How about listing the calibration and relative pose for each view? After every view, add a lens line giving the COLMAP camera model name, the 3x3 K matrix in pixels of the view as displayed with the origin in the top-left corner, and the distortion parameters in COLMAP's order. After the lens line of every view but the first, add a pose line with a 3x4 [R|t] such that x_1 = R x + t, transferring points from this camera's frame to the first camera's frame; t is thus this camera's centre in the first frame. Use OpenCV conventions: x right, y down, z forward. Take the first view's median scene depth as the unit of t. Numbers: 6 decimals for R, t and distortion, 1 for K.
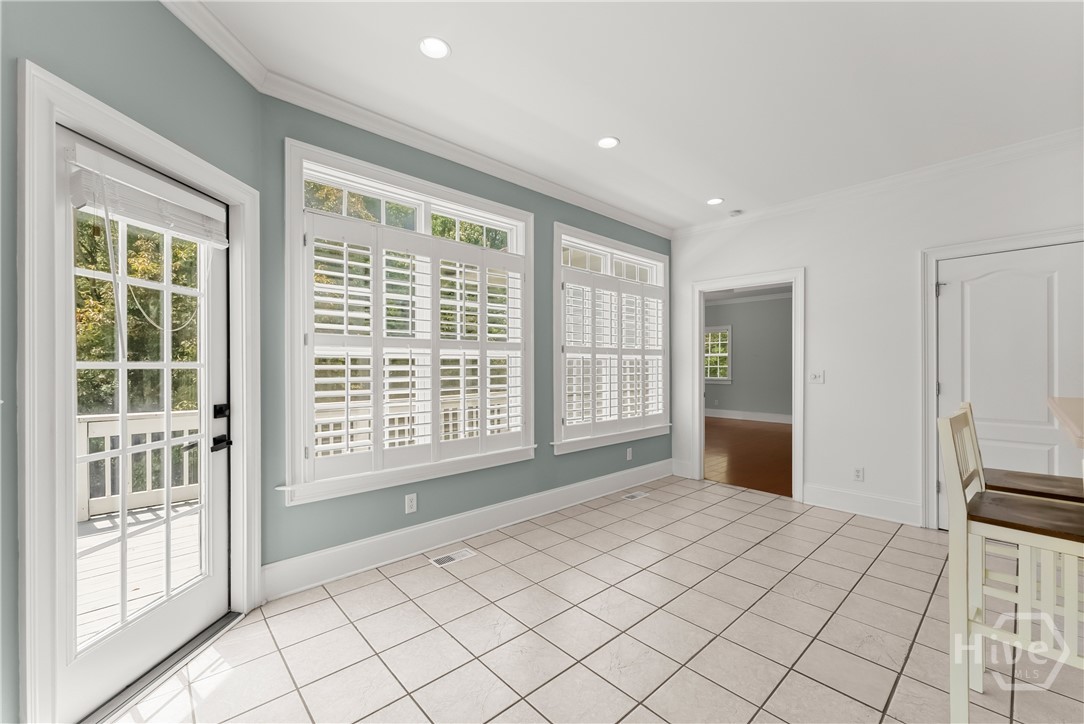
lens RADIAL K [[439.8, 0, 531.5], [0, 439.8, 364.5], [0, 0, 1]] dist [-0.000423, 0.000561]
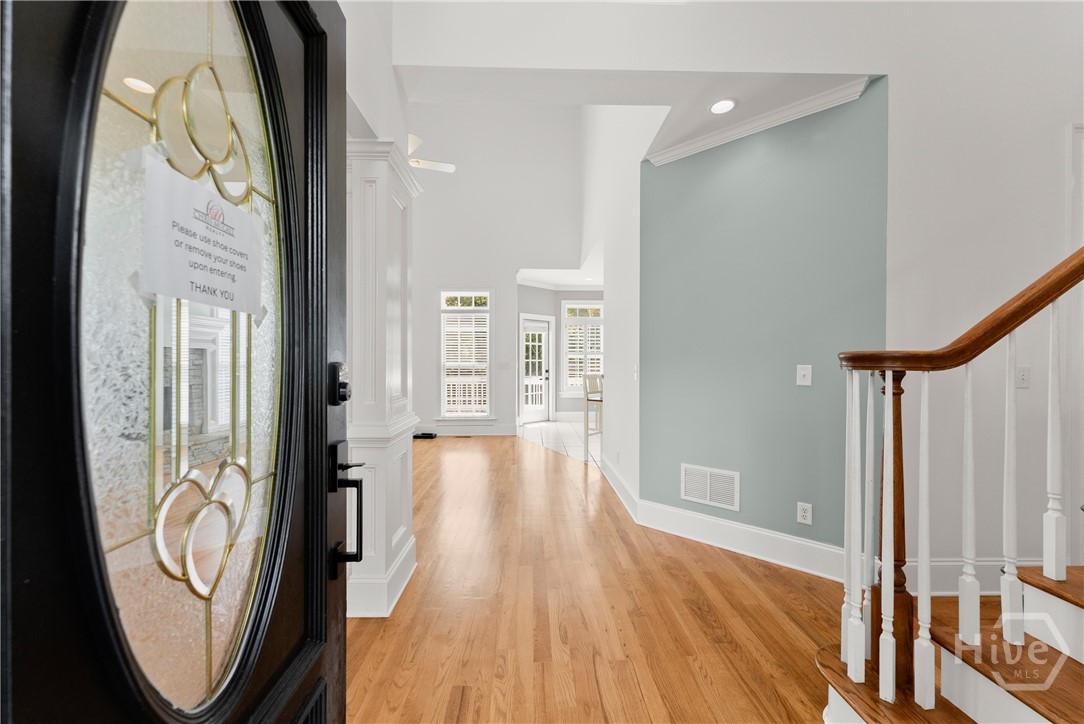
lens RADIAL K [[439.8, 0, 534.4], [0, 439.8, 361.1], [0, 0, 1]] dist [-0.000423, 0.000561]
pose [[0.765991, -0.000302, -0.642852, 1.246711], [-0.000056, 1.000000, -0.000537, 0.007382], [0.642852, 0.000448, 0.765990, -1.503174]]
